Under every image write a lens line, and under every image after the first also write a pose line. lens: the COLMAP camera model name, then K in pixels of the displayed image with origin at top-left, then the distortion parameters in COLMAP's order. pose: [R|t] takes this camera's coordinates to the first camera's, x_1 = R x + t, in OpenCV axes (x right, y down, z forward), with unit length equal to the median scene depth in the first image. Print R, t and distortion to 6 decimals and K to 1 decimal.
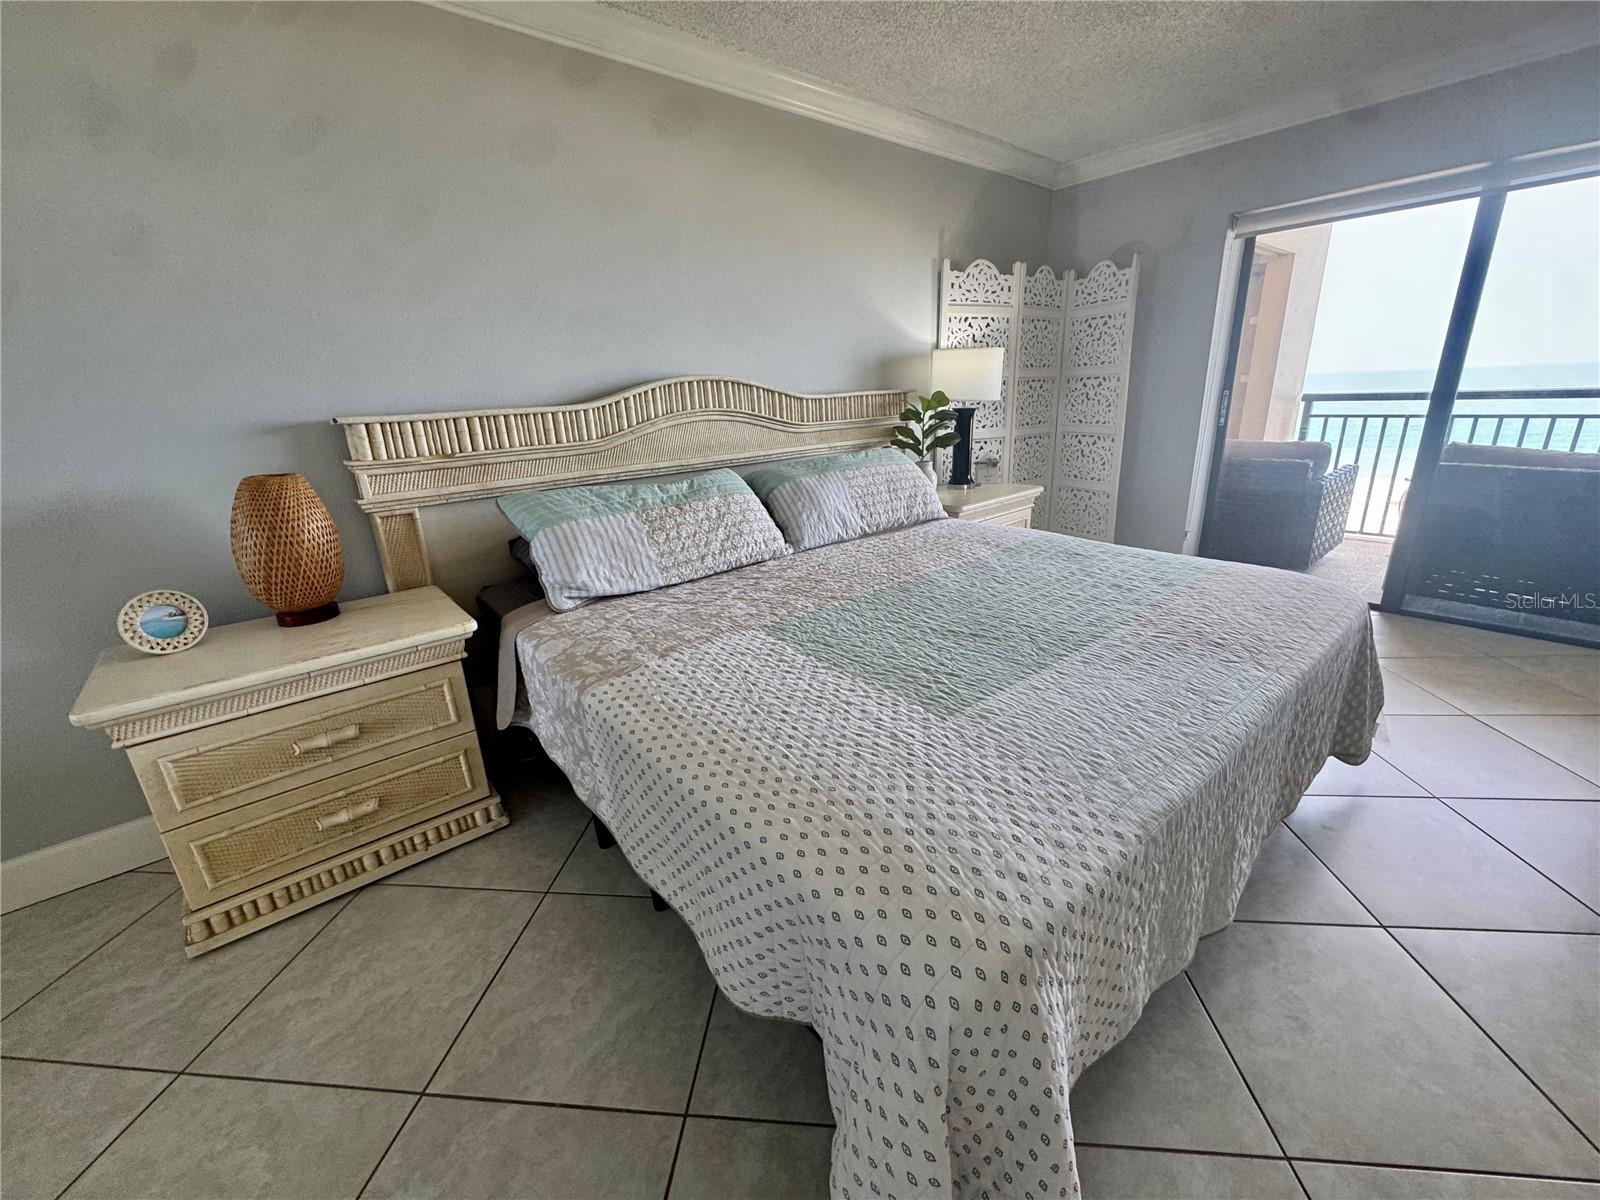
lens RADIAL K [[638.0, 0, 801.2], [0, 638.0, 595.1], [0, 0, 1]] dist [-0.005401, -0.000257]
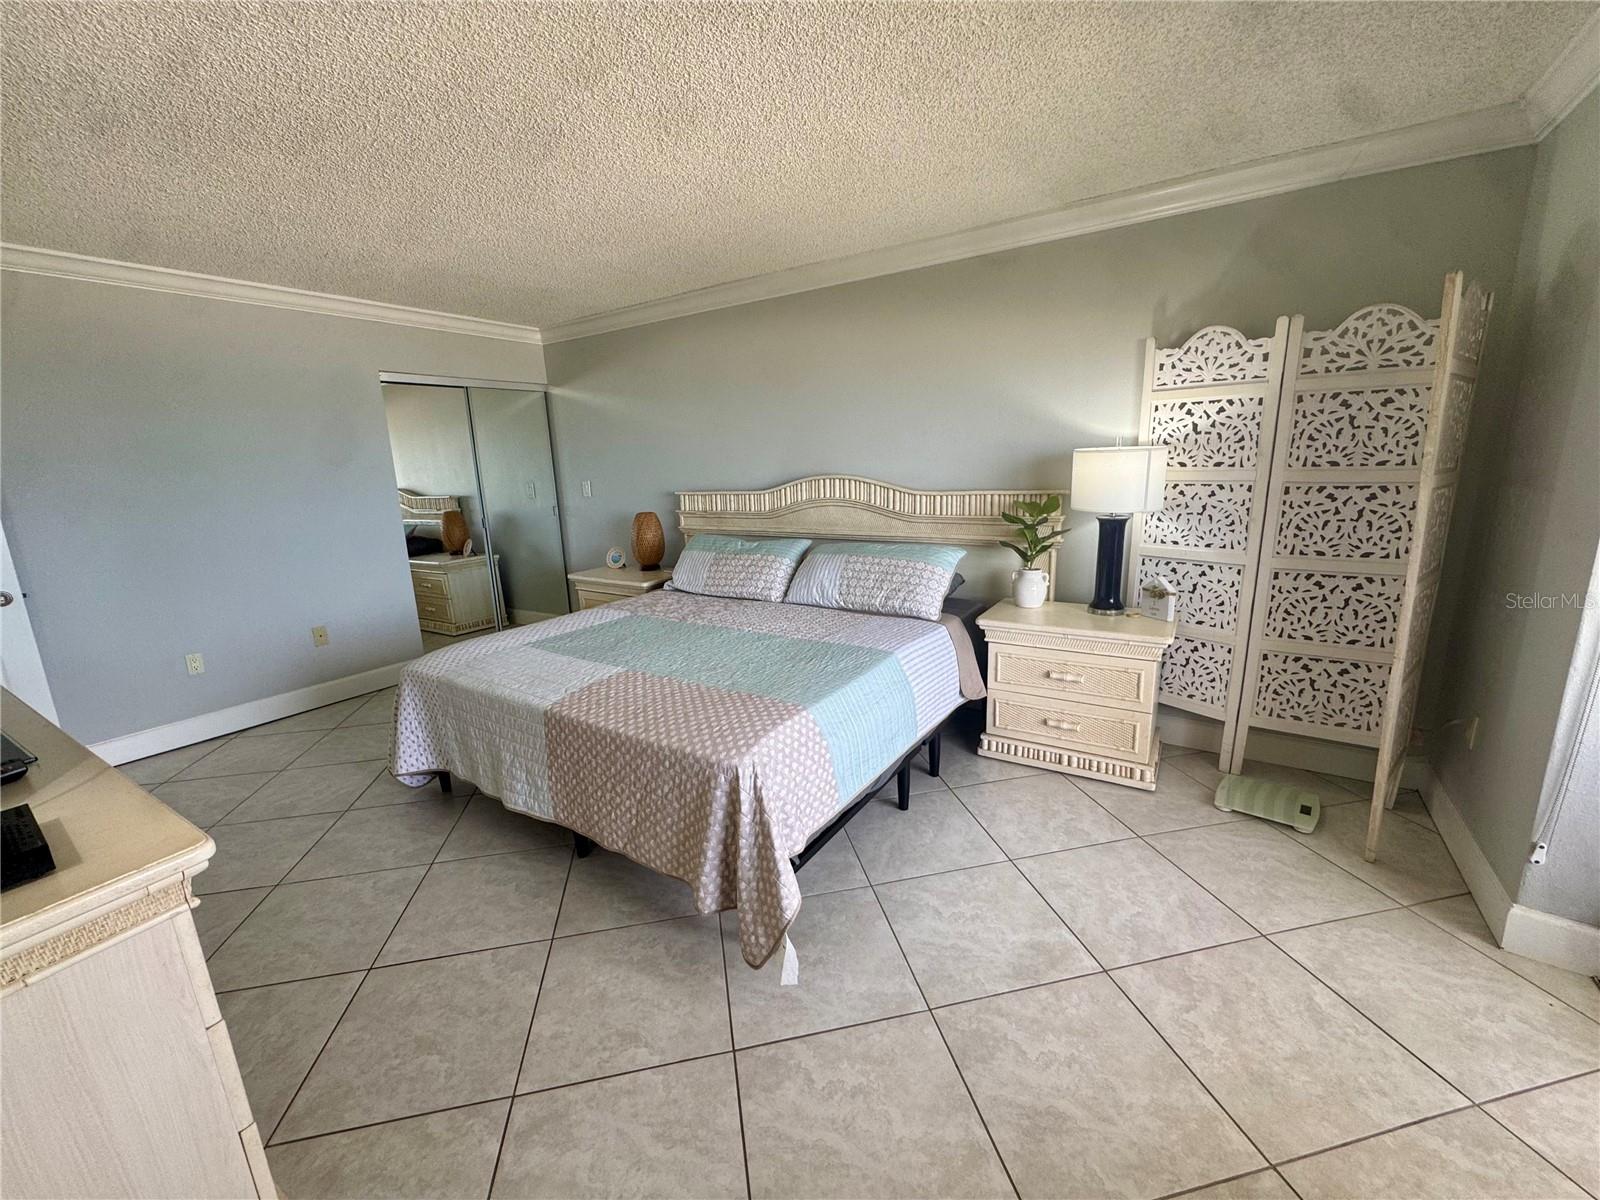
lens RADIAL K [[648.8, 0, 803.6], [0, 648.8, 588.6], [0, 0, 1]] dist [-0.003693, 0.000287]
pose [[0.285943, 0.214541, -0.933921, 1.529048], [-0.274603, 0.952085, 0.134637, -0.344532], [0.918057, 0.217959, 0.331156, 0.630179]]
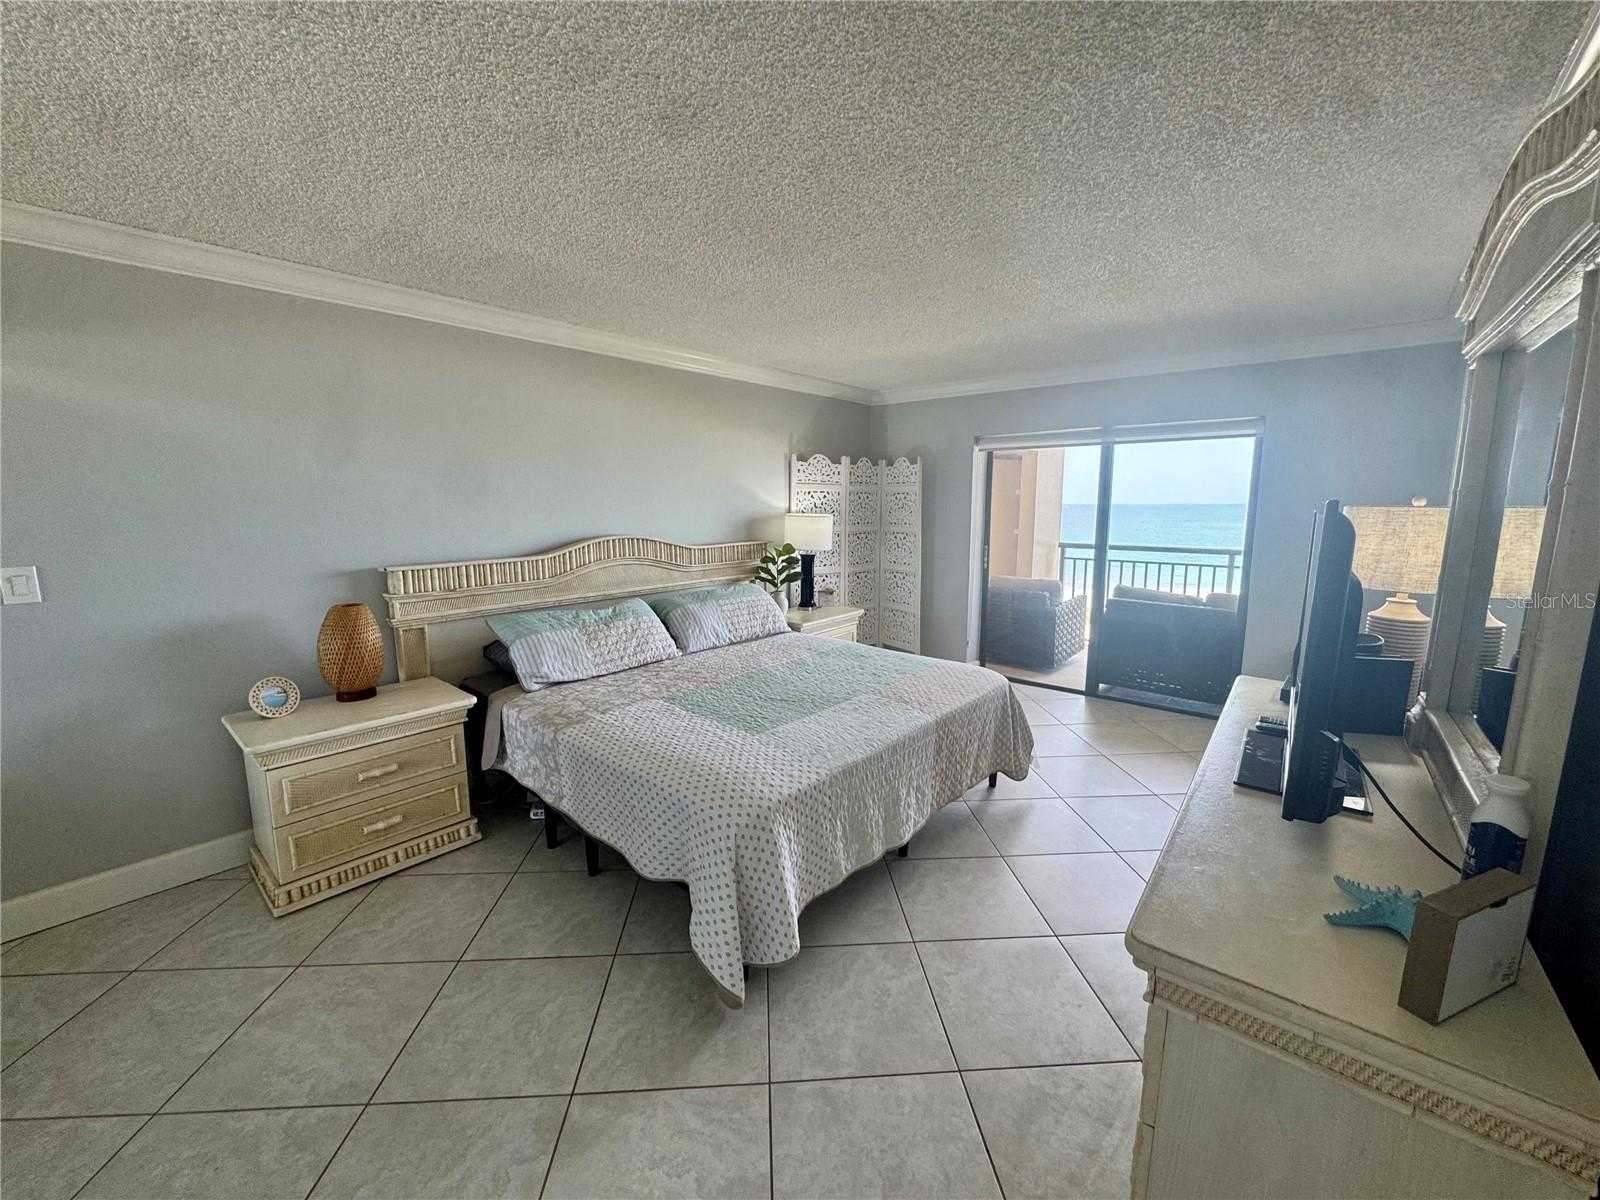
lens RADIAL K [[638.0, 0, 801.2], [0, 638.0, 595.1], [0, 0, 1]] dist [-0.005401, -0.000257]
pose [[0.986615, 0.015765, 0.162306, 0.020714], [0.011487, 0.986125, -0.165609, 0.052012], [-0.162665, 0.165257, 0.972744, -0.596932]]
